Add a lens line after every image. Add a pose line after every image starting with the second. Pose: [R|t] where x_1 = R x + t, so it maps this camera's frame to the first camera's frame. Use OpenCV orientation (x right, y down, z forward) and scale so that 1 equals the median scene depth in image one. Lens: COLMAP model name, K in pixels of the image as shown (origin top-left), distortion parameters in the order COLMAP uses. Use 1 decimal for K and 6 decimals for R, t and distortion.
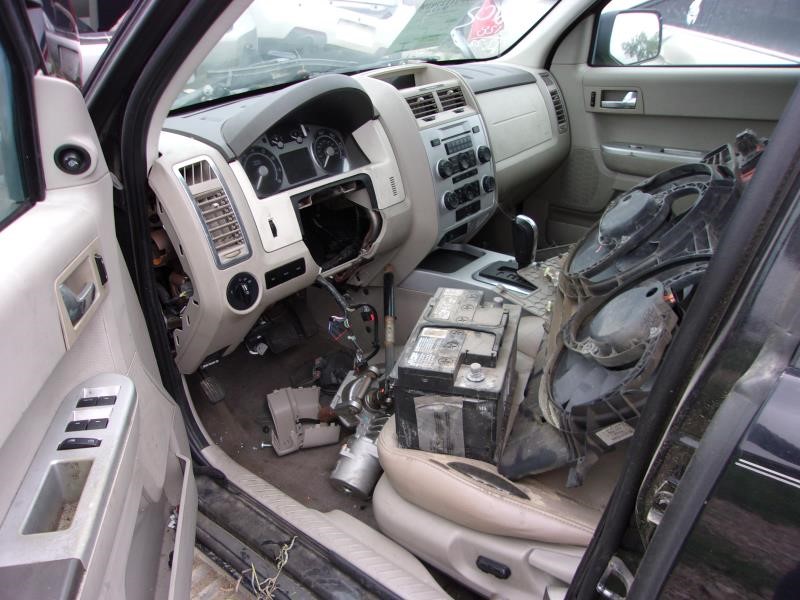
lens RADIAL K [[627.3, 0, 391.7], [0, 627.3, 302.3], [0, 0, 1]] dist [0.002917, 0.039214]
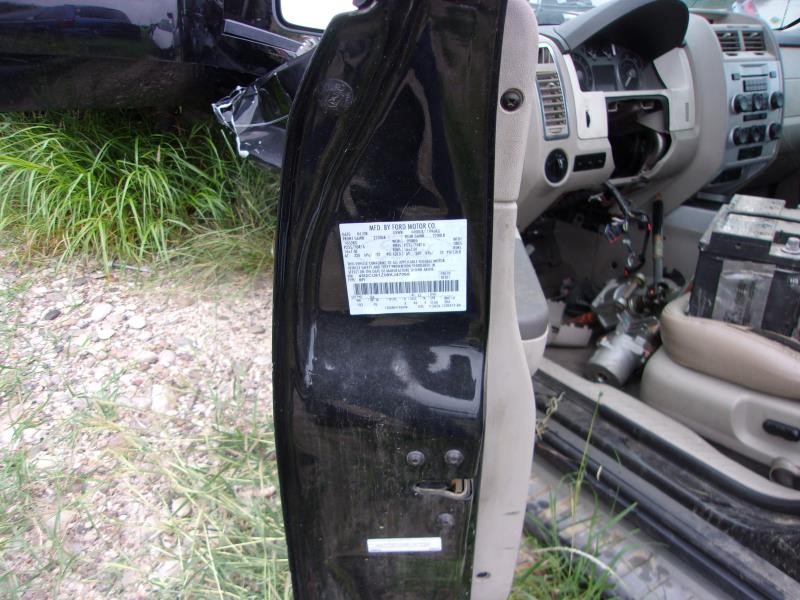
lens RADIAL K [[627.3, 0, 401.2], [0, 627.3, 303.0], [0, 0, 1]] dist [0.002917, 0.039214]
pose [[0.960954, 0.167868, -0.219973, -0.176698], [-0.176956, 0.983970, -0.022134, 0.245358], [0.212732, 0.060195, 0.975255, -0.121265]]
